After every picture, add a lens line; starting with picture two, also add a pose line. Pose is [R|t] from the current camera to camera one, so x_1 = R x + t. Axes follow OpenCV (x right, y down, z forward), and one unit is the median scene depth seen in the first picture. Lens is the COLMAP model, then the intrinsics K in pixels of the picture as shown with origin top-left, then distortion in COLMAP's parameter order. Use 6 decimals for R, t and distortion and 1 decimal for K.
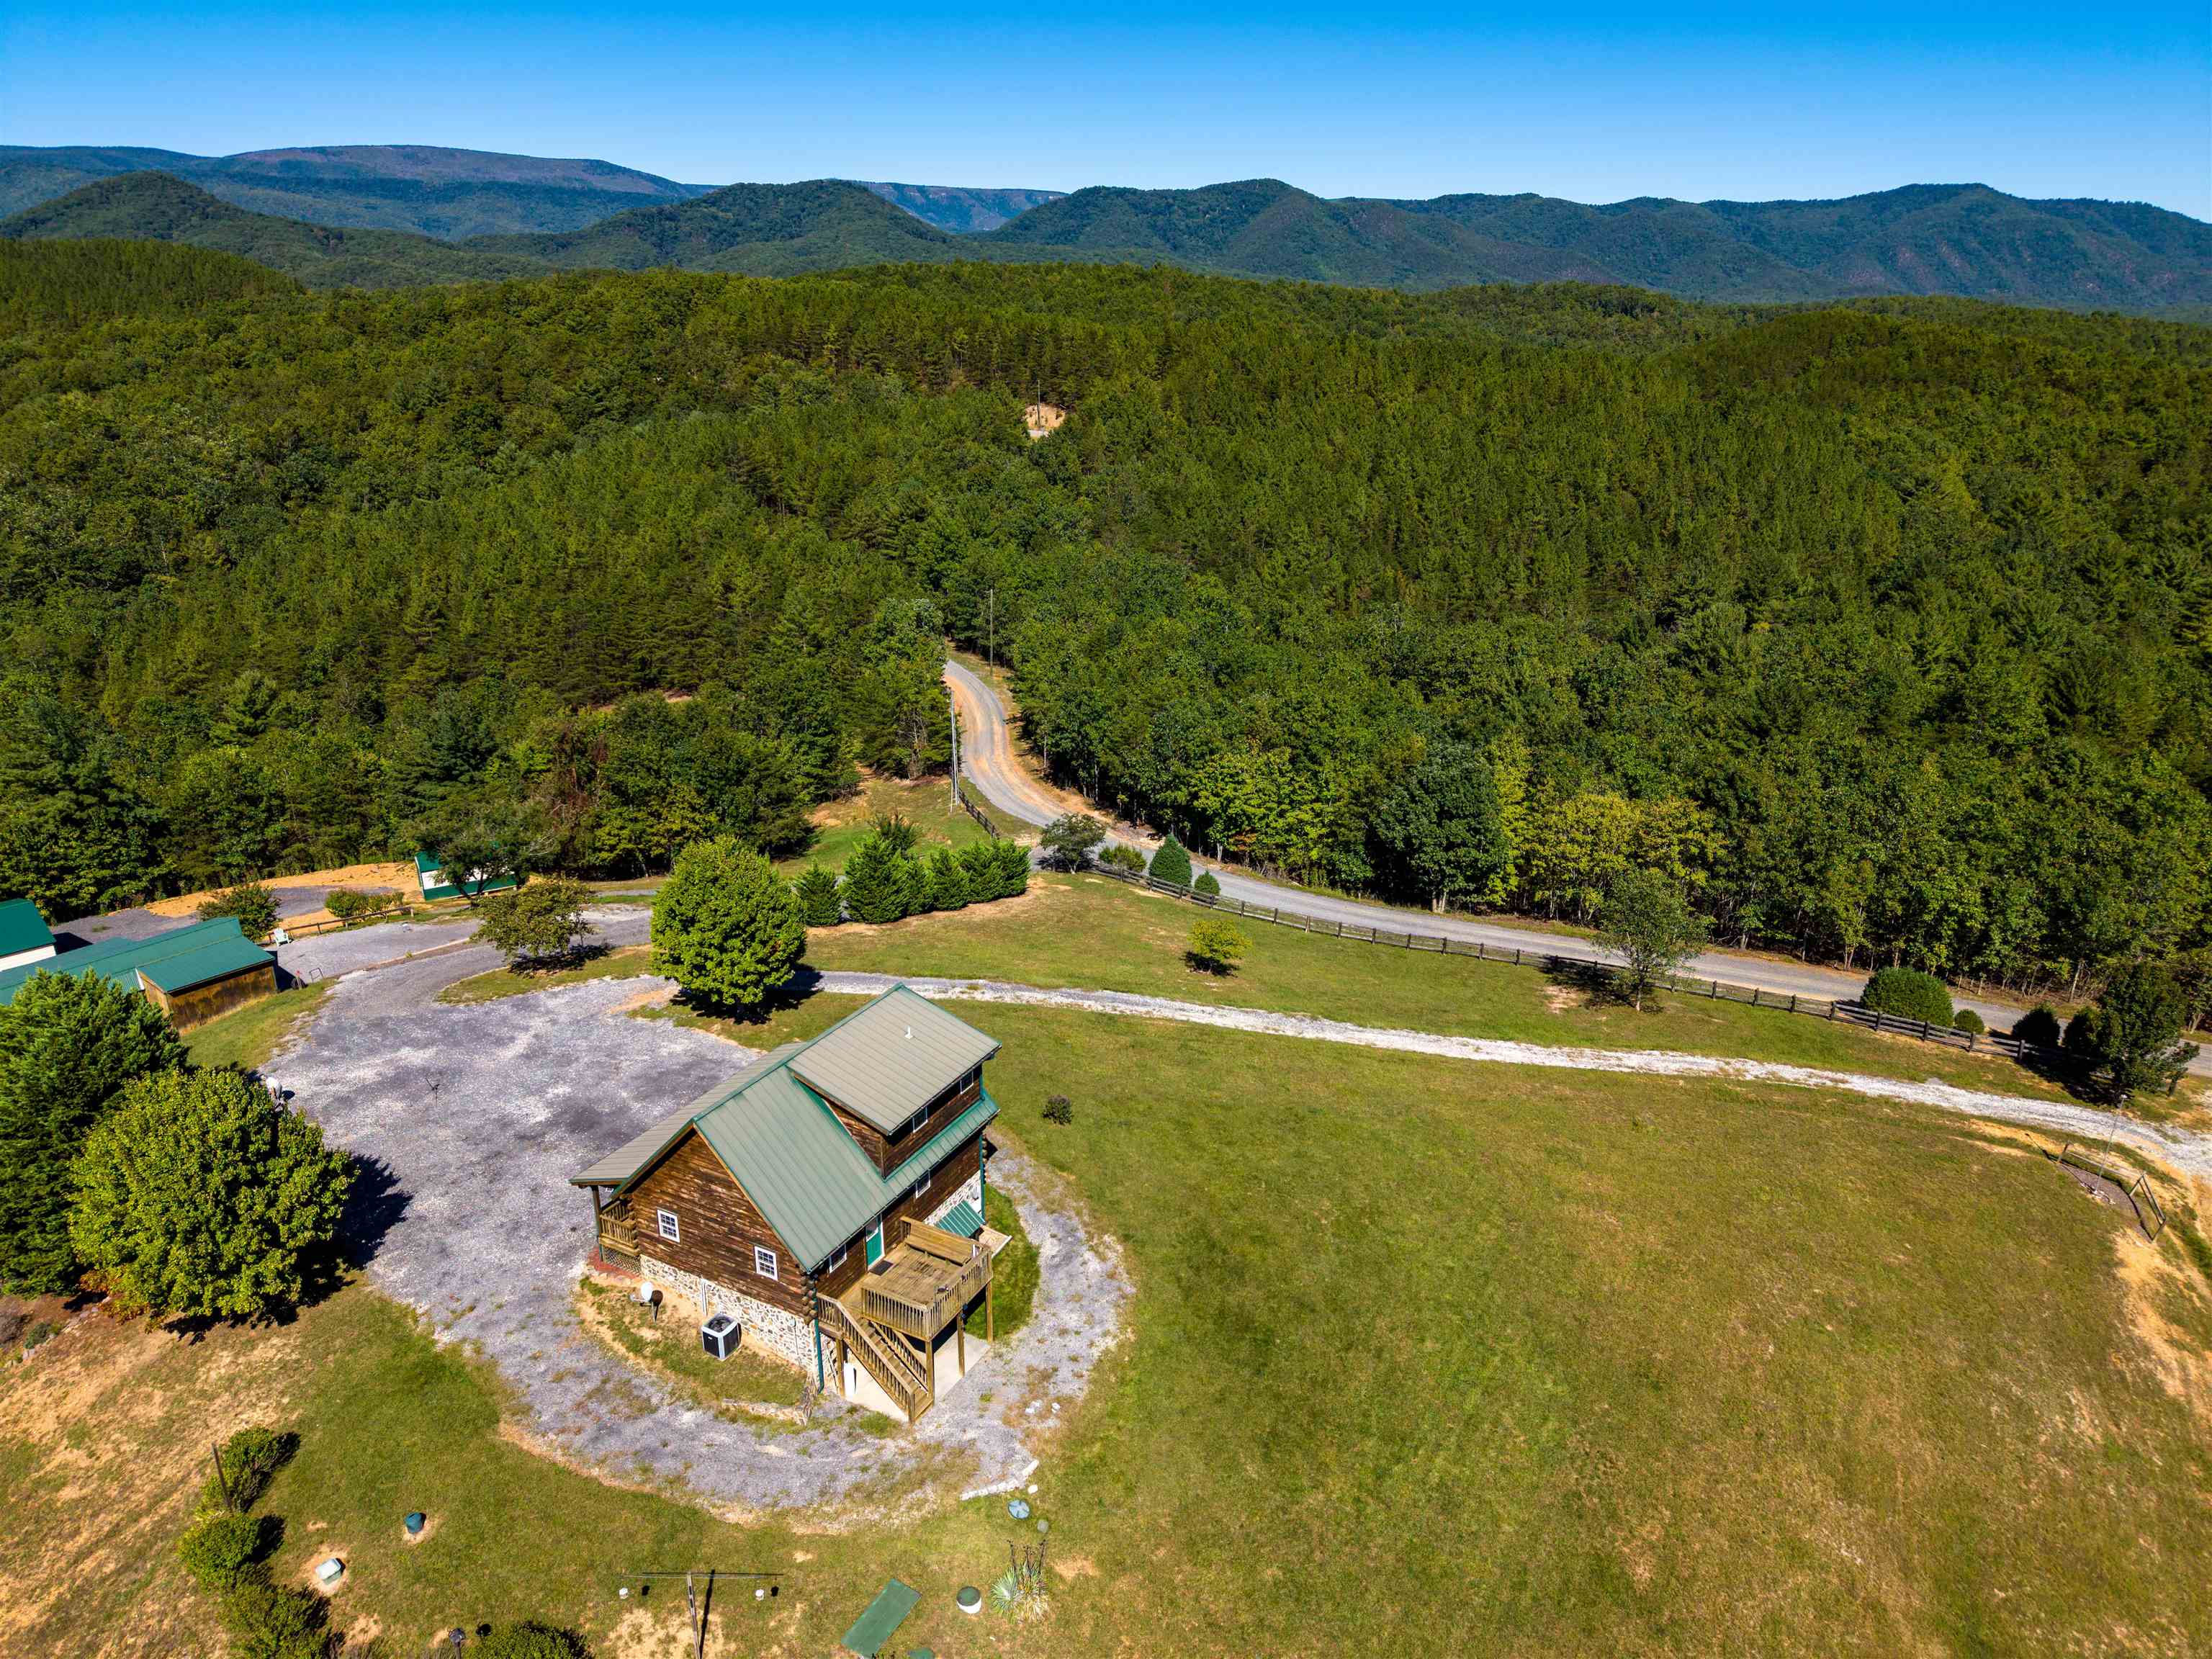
lens RADIAL K [[1473.5, 0, 1100.3], [0, 1473.5, 835.4], [0, 0, 1]] dist [0.009913, -0.005564]
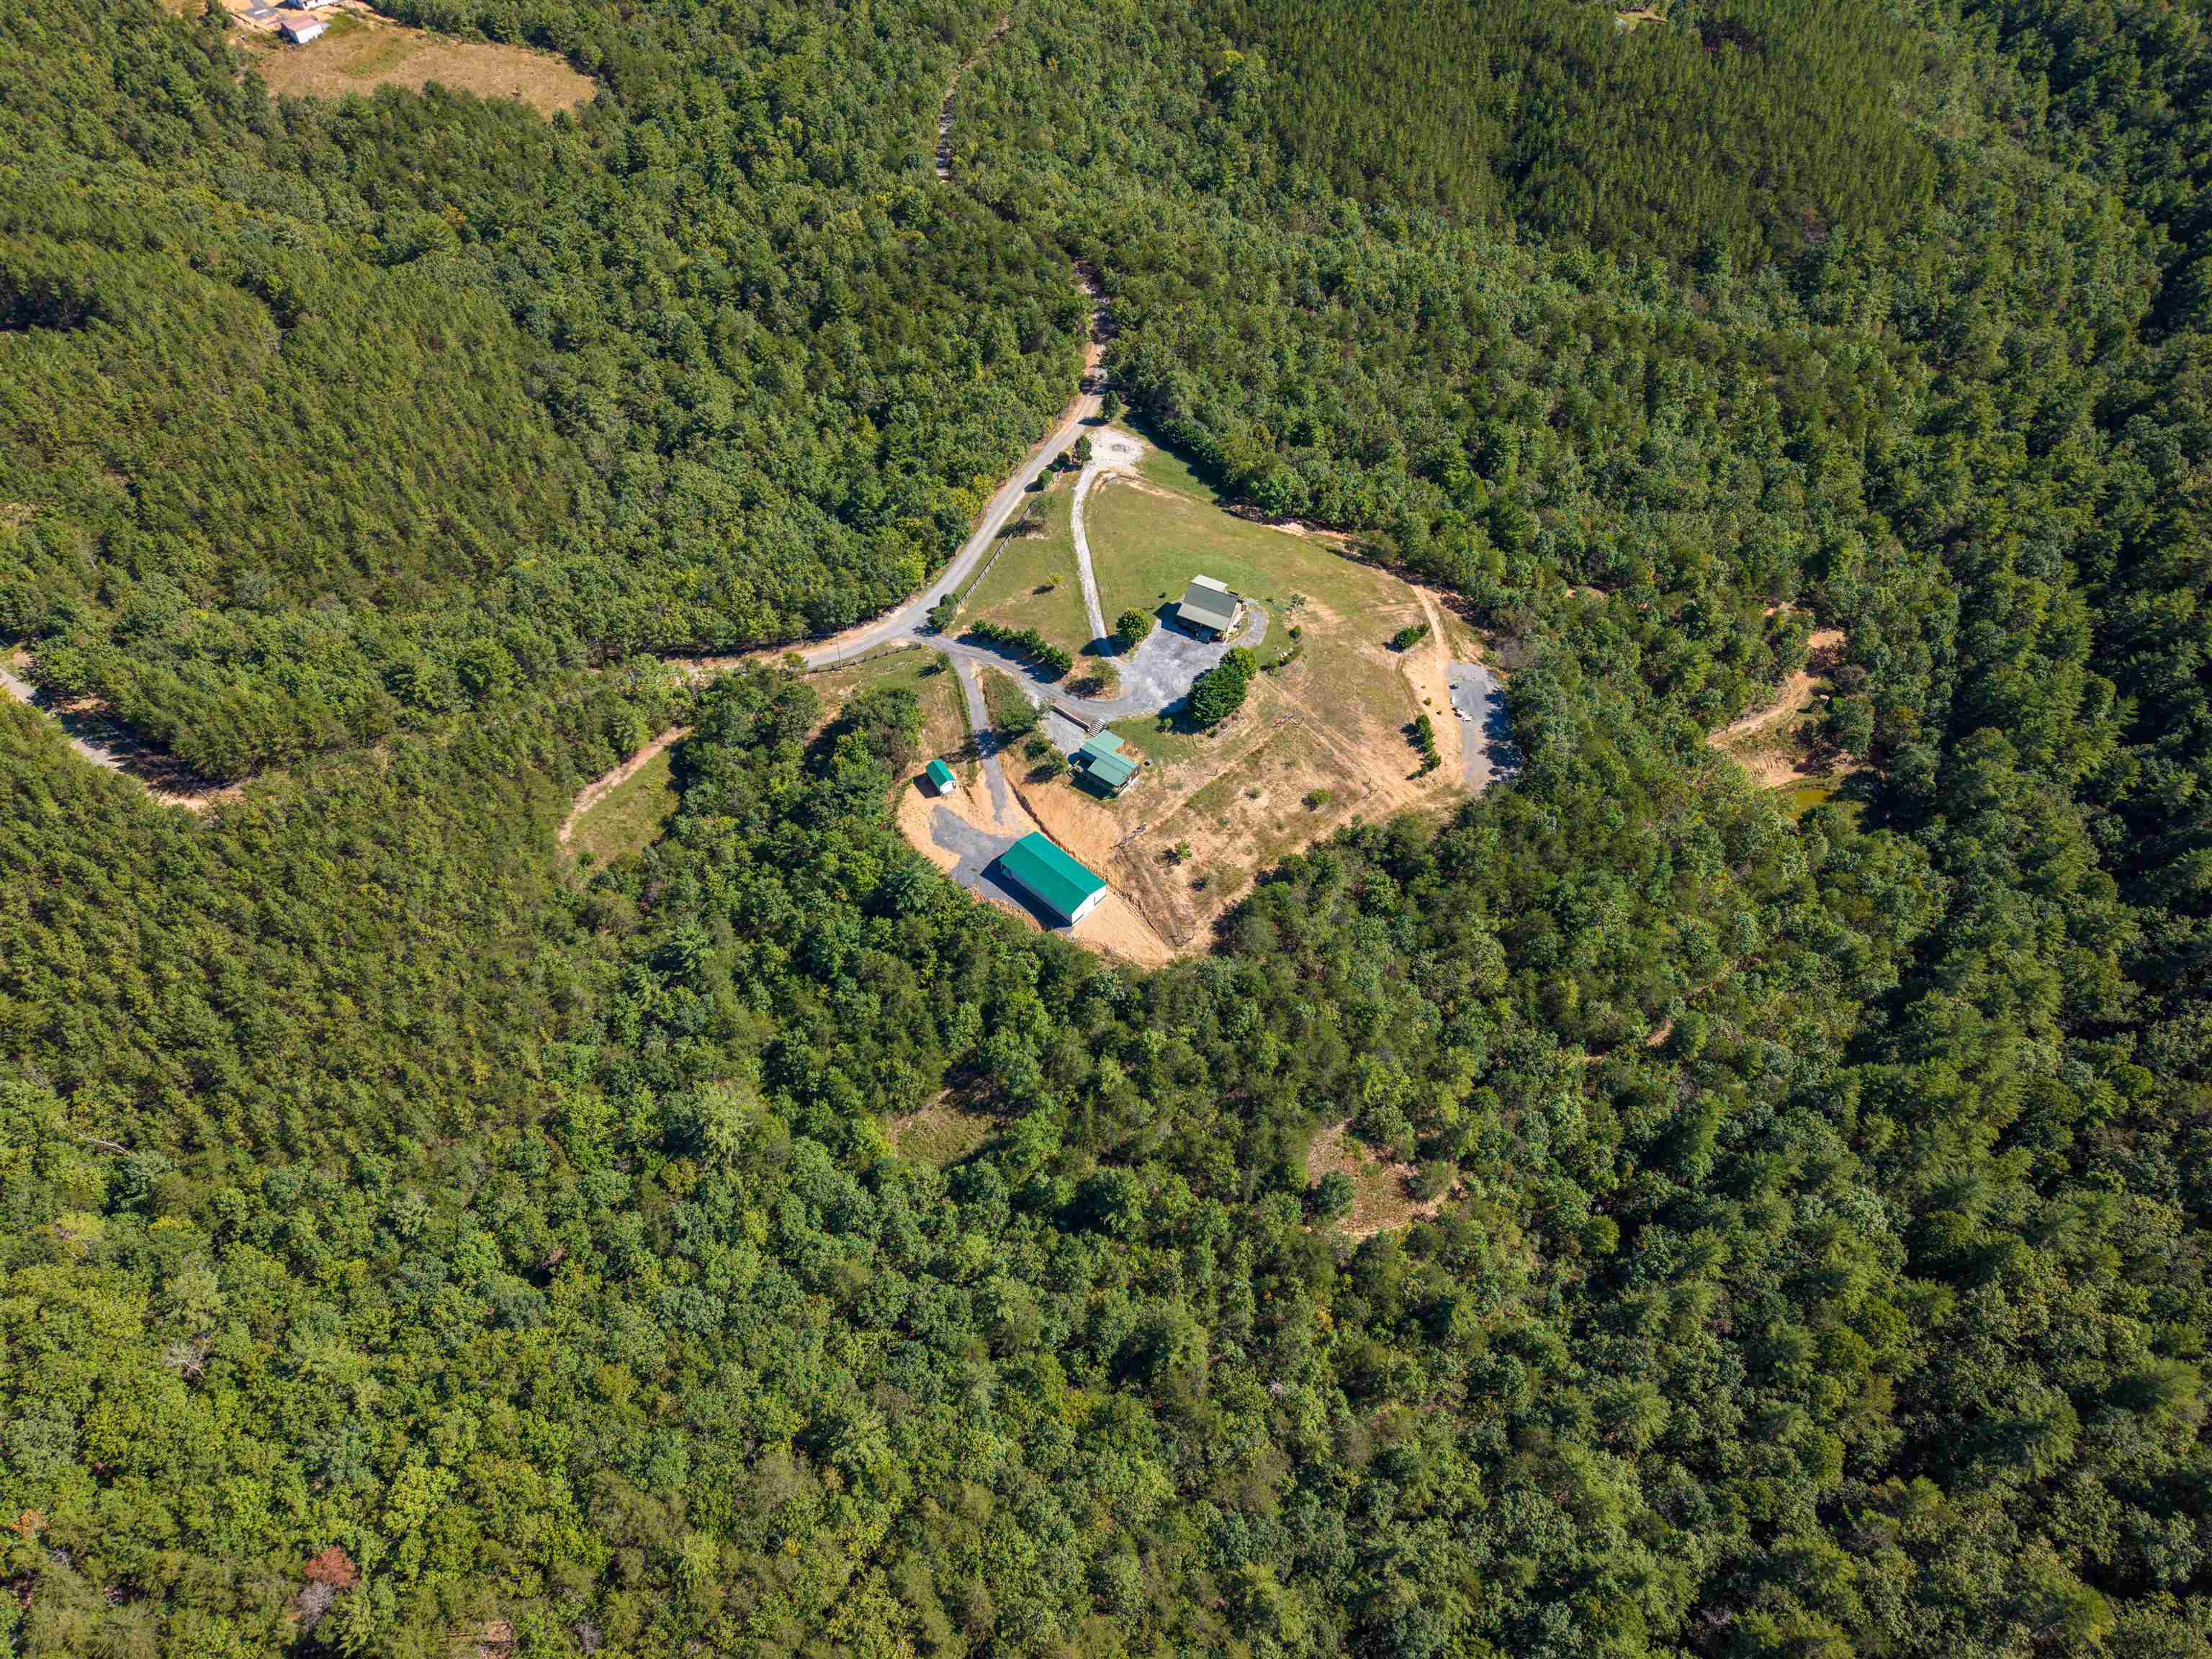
lens RADIAL K [[1507.7, 0, 1106.0], [0, 1507.7, 829.5], [0, 0, 1]] dist [0.078776, -0.001437]
pose [[-0.026073, -0.768160, 0.639727, -3.070033], [0.344811, 0.593760, 0.727018, -2.459183], [-0.938310, 0.239540, 0.249389, 0.066246]]
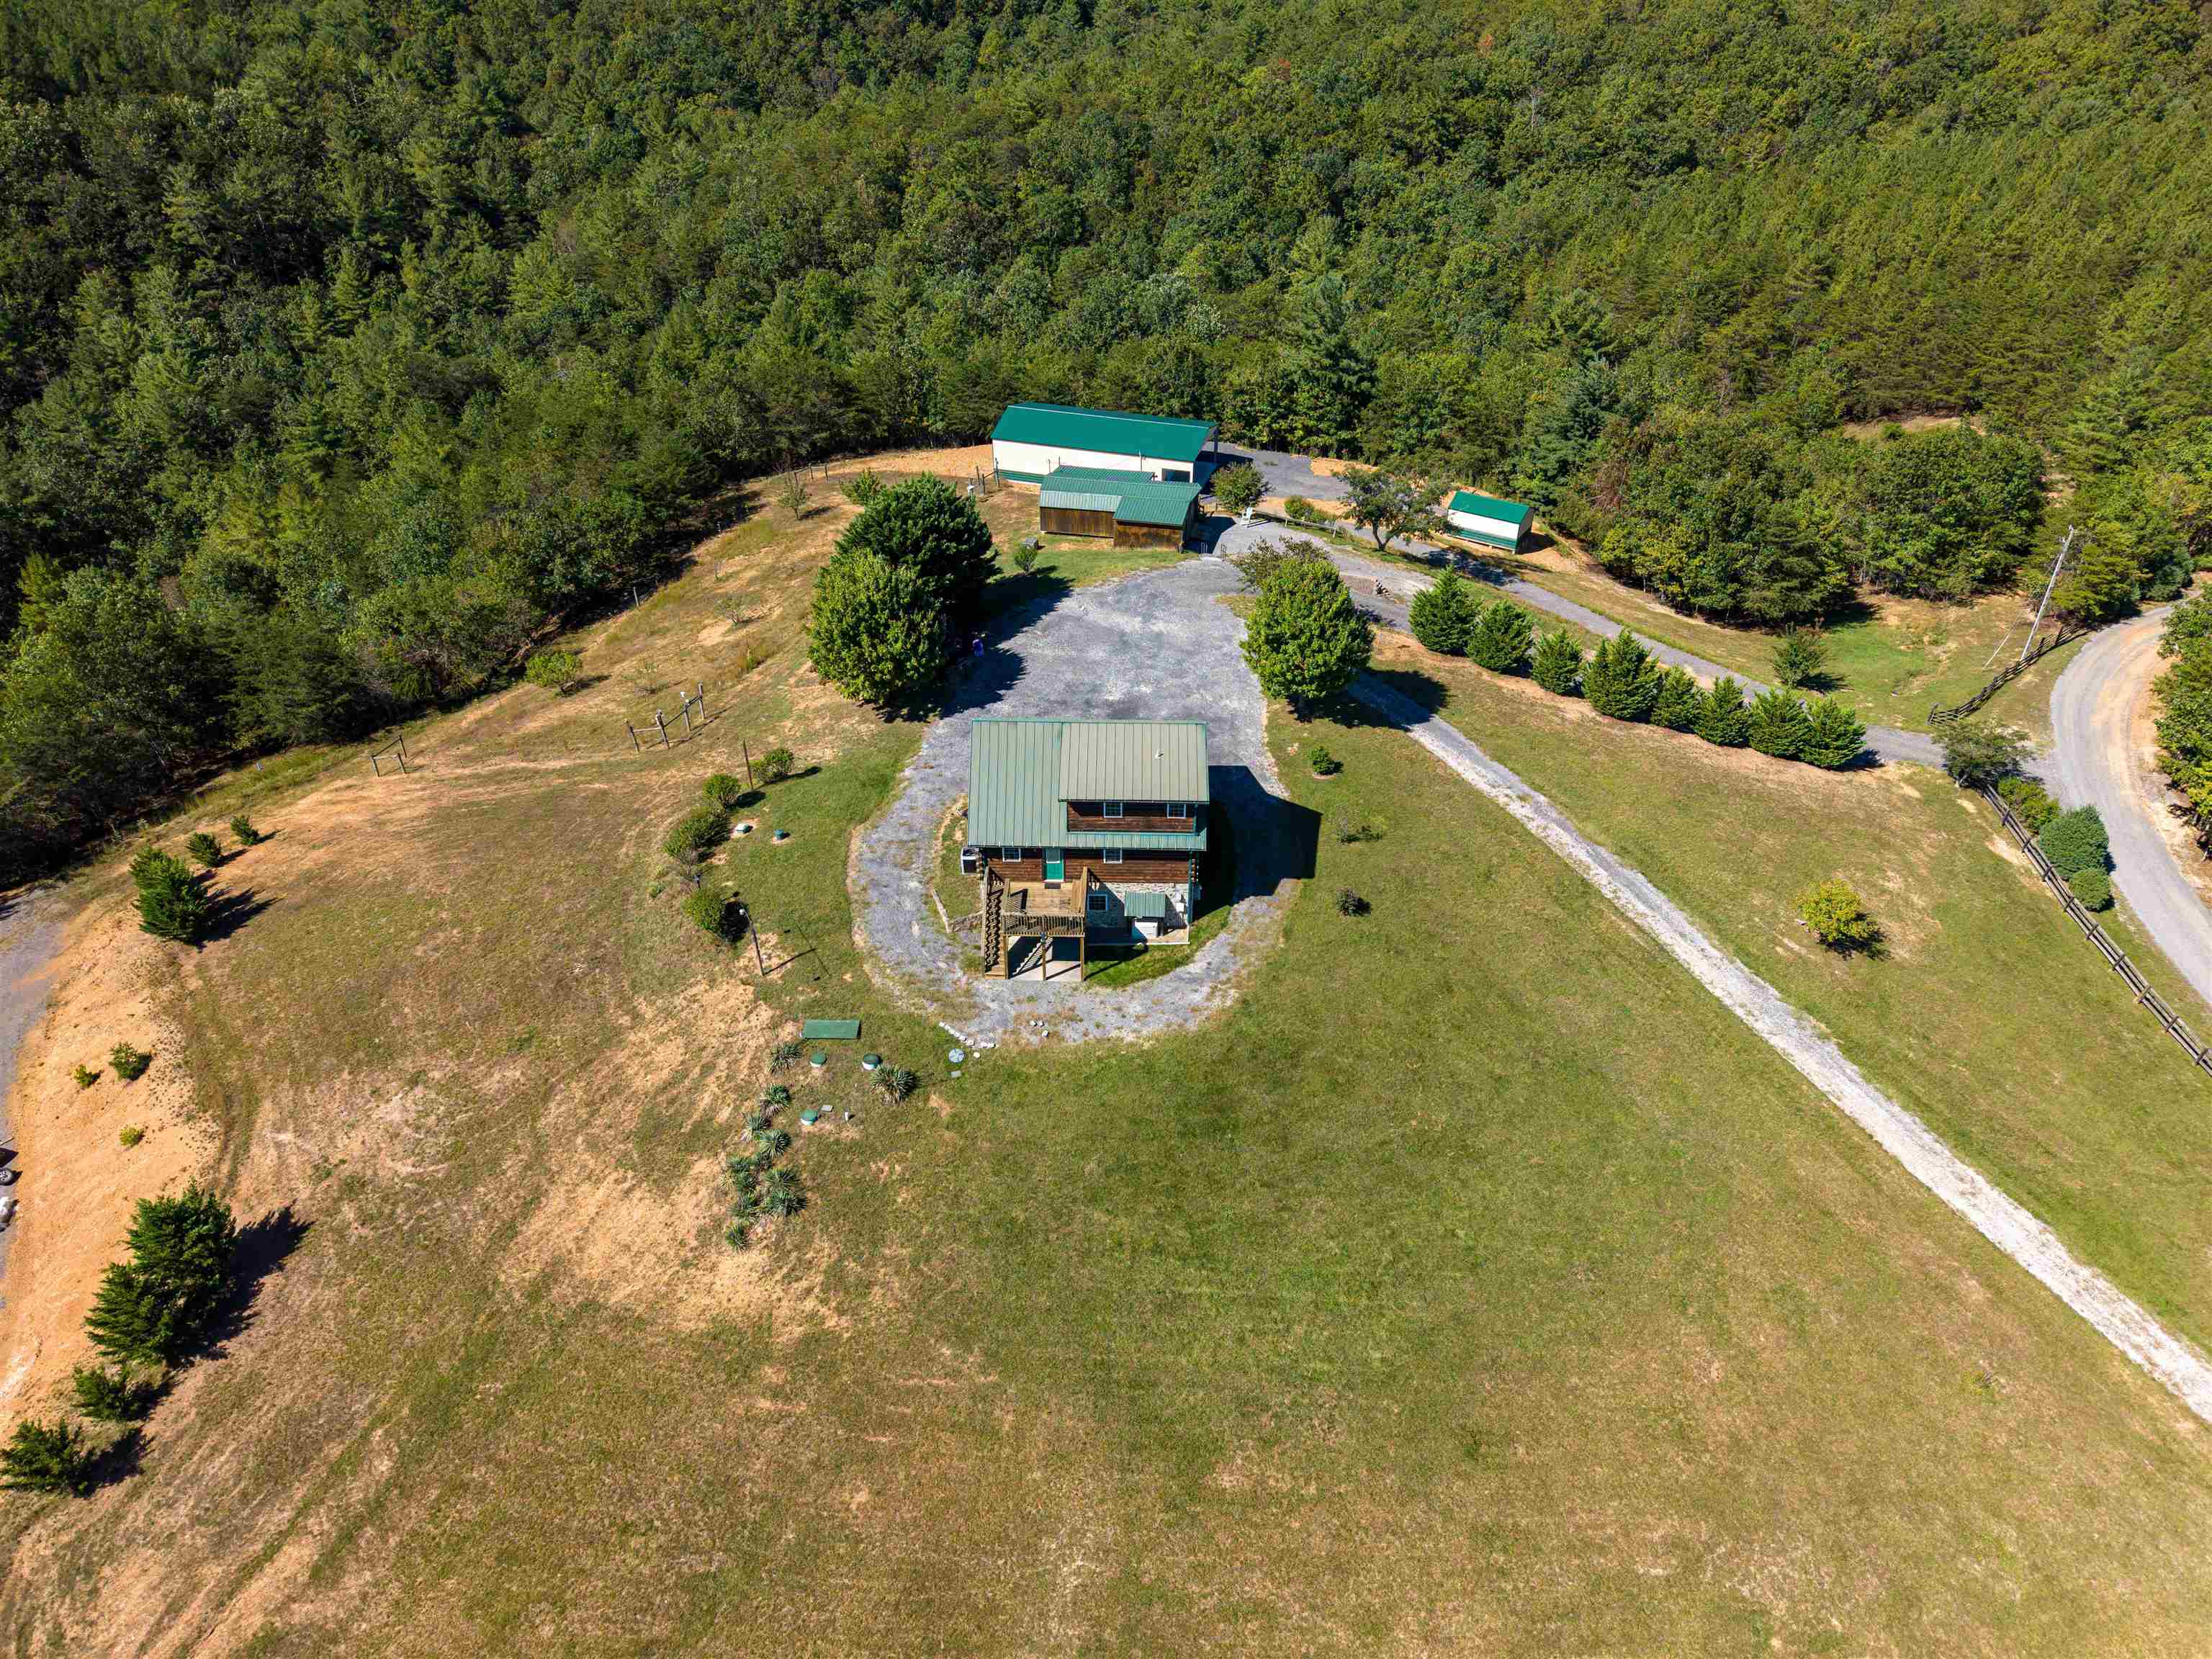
lens RADIAL K [[1484.9, 0, 1100.7], [0, 1484.9, 823.8], [0, 0, 1]] dist [0.006547, -0.004318]
pose [[0.461025, 0.512502, -0.724429, 0.518556], [-0.310167, 0.857936, 0.409563, -0.206895], [0.831416, 0.035875, 0.554491, 0.165855]]
